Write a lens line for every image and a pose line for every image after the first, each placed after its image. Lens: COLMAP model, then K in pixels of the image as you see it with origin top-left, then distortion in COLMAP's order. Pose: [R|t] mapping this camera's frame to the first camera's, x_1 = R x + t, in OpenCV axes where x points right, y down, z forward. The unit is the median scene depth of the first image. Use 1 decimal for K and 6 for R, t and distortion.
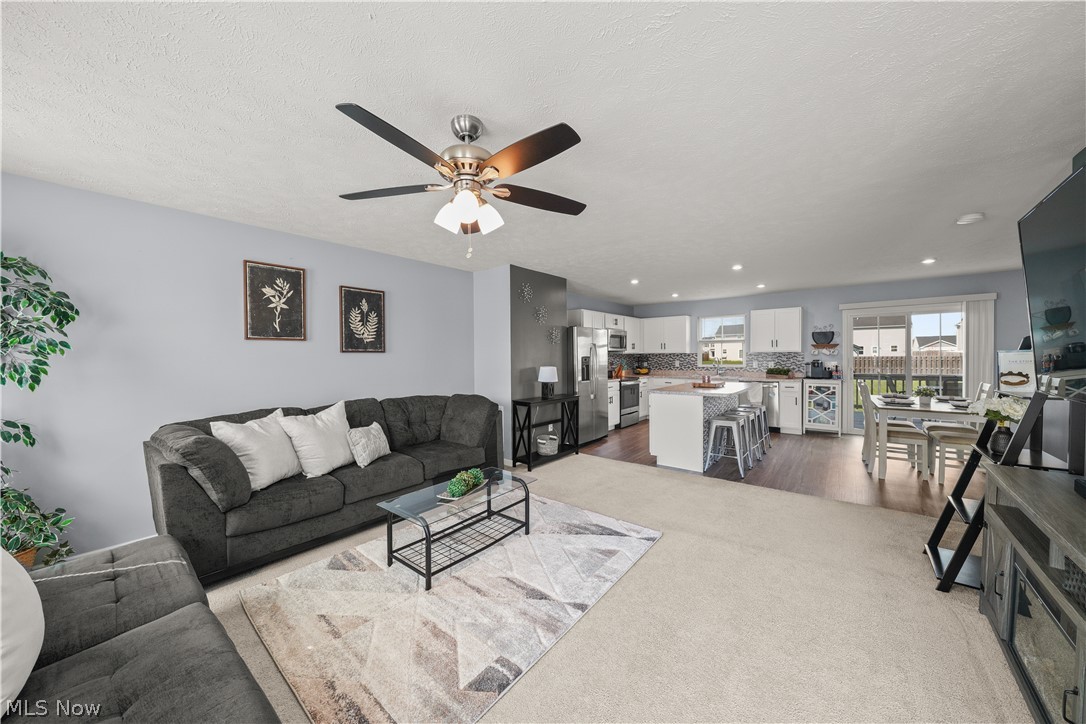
lens RADIAL K [[382.6, 0, 532.9], [0, 382.6, 360.6], [0, 0, 1]] dist [-0.003664, -0.000177]
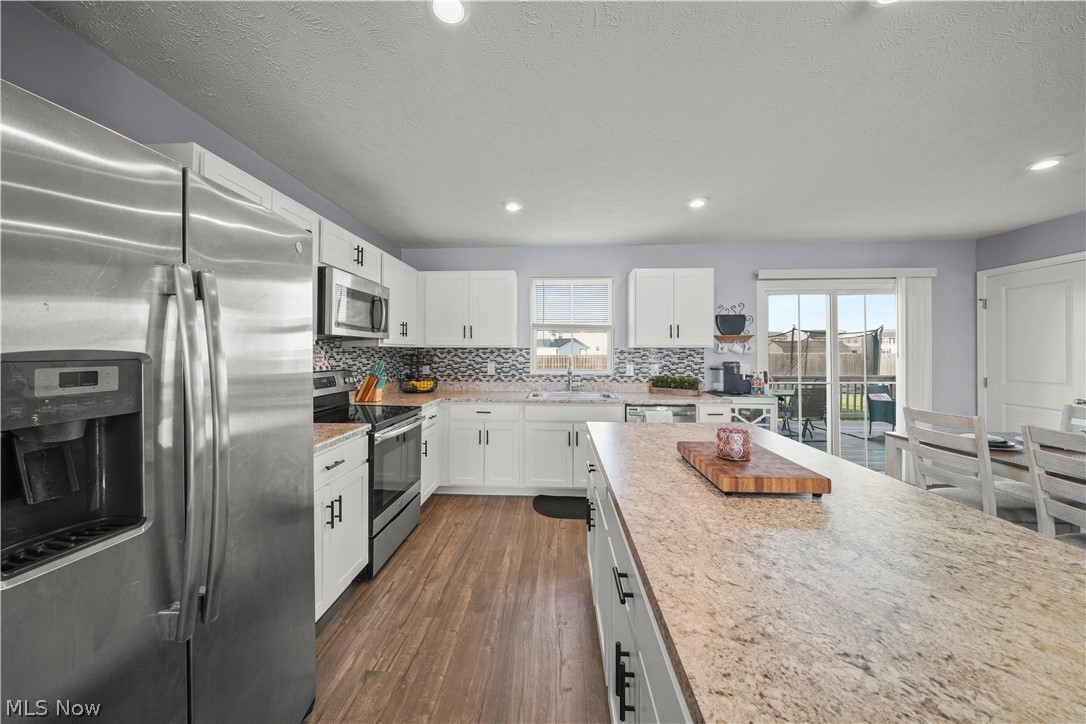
lens RADIAL K [[382.6, 0, 535.5], [0, 382.6, 349.8], [0, 0, 1]] dist [-0.003664, -0.000177]
pose [[0.805549, 0.012955, 0.592387, 0.152379], [-0.001184, 0.999794, -0.020254, -0.007381], [-0.592527, 0.015615, 0.805399, 0.673731]]
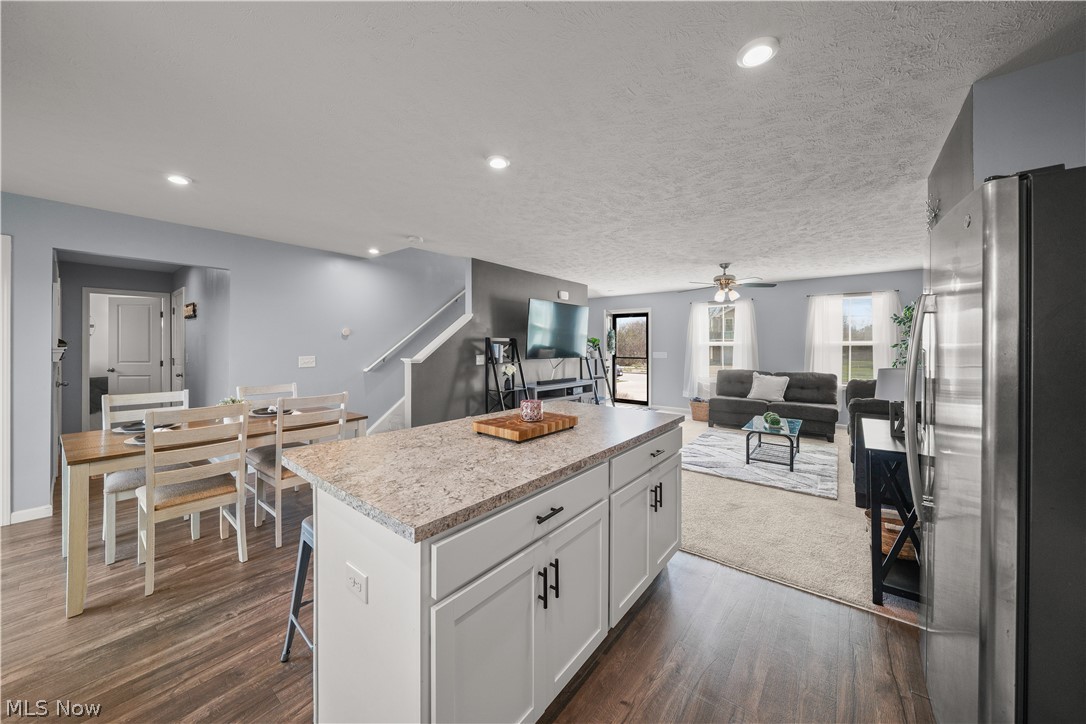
lens RADIAL K [[382.6, 0, 526.9], [0, 382.6, 348.4], [0, 0, 1]] dist [-0.003664, -0.000177]
pose [[-0.999792, 0.010507, 0.017463, 0.285495], [0.010735, 0.999858, 0.013017, -0.011018], [-0.017324, 0.013201, -0.999763, 1.113771]]
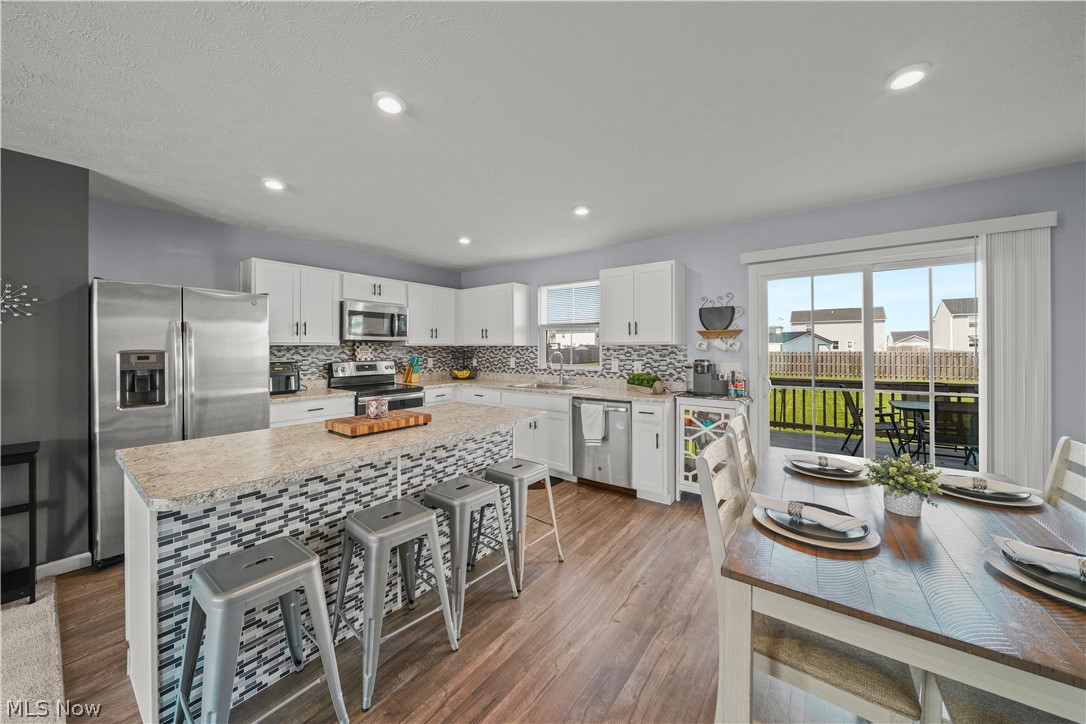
lens RADIAL K [[382.6, 0, 533.6], [0, 382.6, 349.3], [0, 0, 1]] dist [-0.003664, -0.000177]
pose [[0.999350, 0.007534, 0.035244, 0.468445], [-0.007193, 0.999926, -0.009781, -0.008820], [-0.035316, 0.009521, 0.999331, 0.458283]]
